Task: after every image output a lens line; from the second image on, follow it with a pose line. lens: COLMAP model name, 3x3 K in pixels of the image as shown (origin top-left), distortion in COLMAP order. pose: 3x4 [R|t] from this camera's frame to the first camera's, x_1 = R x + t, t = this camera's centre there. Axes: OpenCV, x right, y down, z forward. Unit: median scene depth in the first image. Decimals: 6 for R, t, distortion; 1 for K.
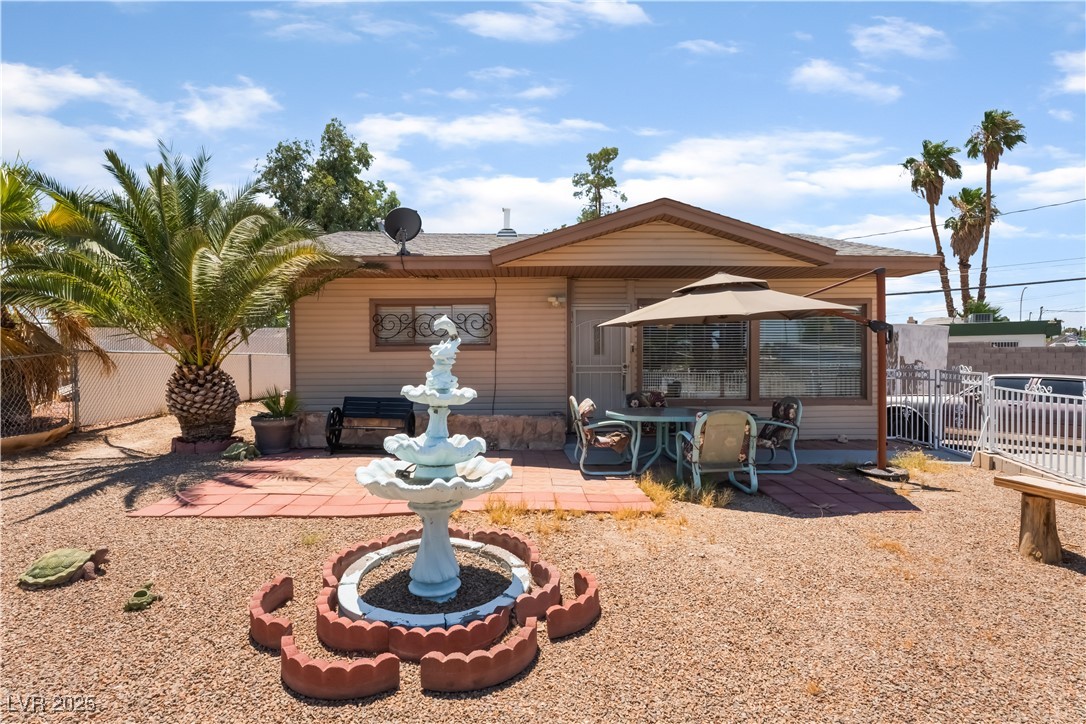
lens RADIAL K [[535.8, 0, 543.0], [0, 535.8, 362.0], [0, 0, 1]] dist [-0.003253, -0.000762]
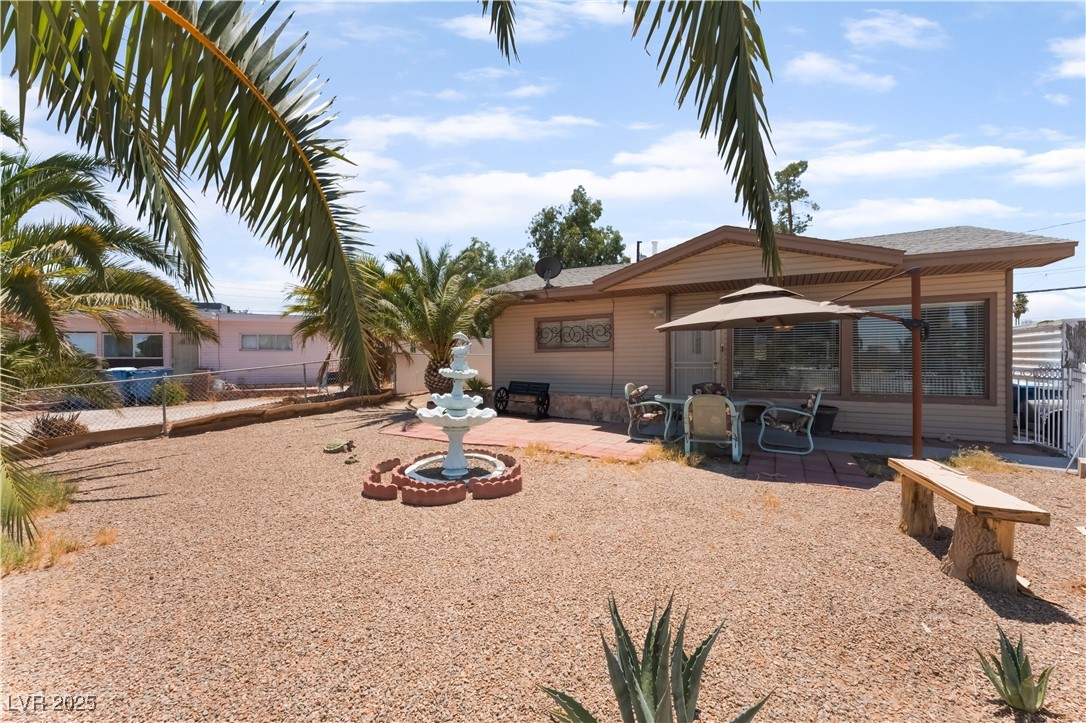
lens RADIAL K [[451.0, 0, 543.4], [0, 451.0, 364.7], [0, 0, 1]] dist [-0.004233, -0.000365]
pose [[0.860351, 0.006334, -0.509663, 0.405274], [-0.004650, 0.999979, 0.004578, 0.010325], [0.509681, -0.001569, 0.860362, -0.103459]]
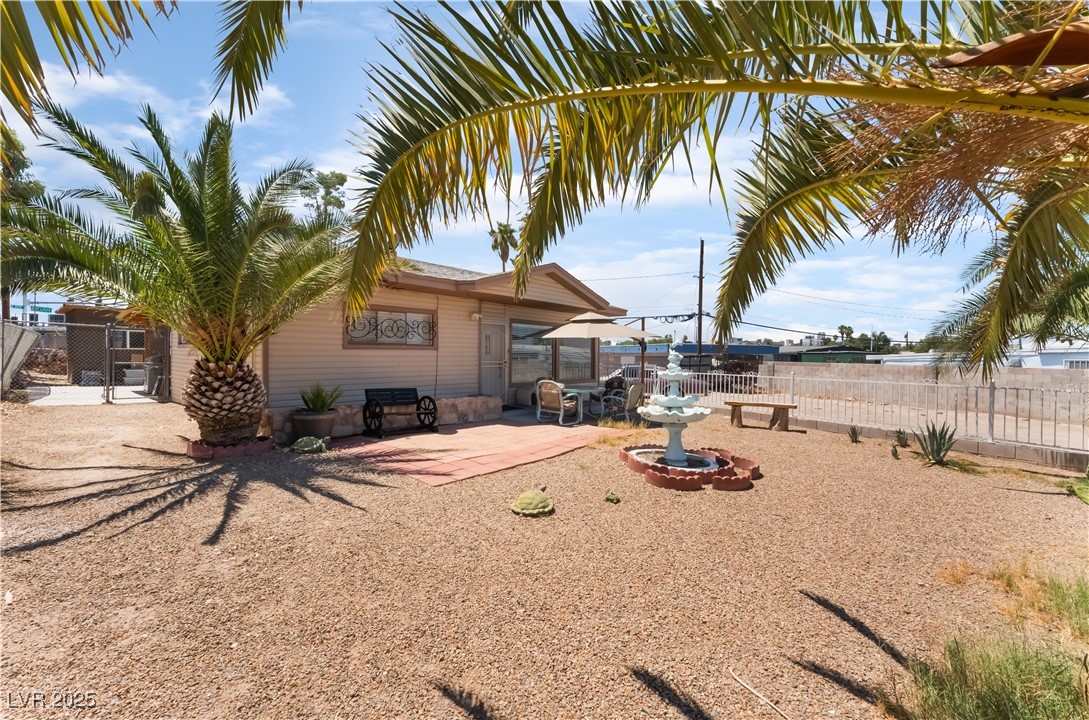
lens RADIAL K [[442.4, 0, 545.9], [0, 442.4, 360.7], [0, 0, 1]] dist [-0.006441, -0.000194]
pose [[0.662912, 0.000991, 0.748697, -0.845939], [-0.004273, 0.999988, 0.002460, 0.000698], [-0.748685, -0.004830, 0.662908, 0.093342]]
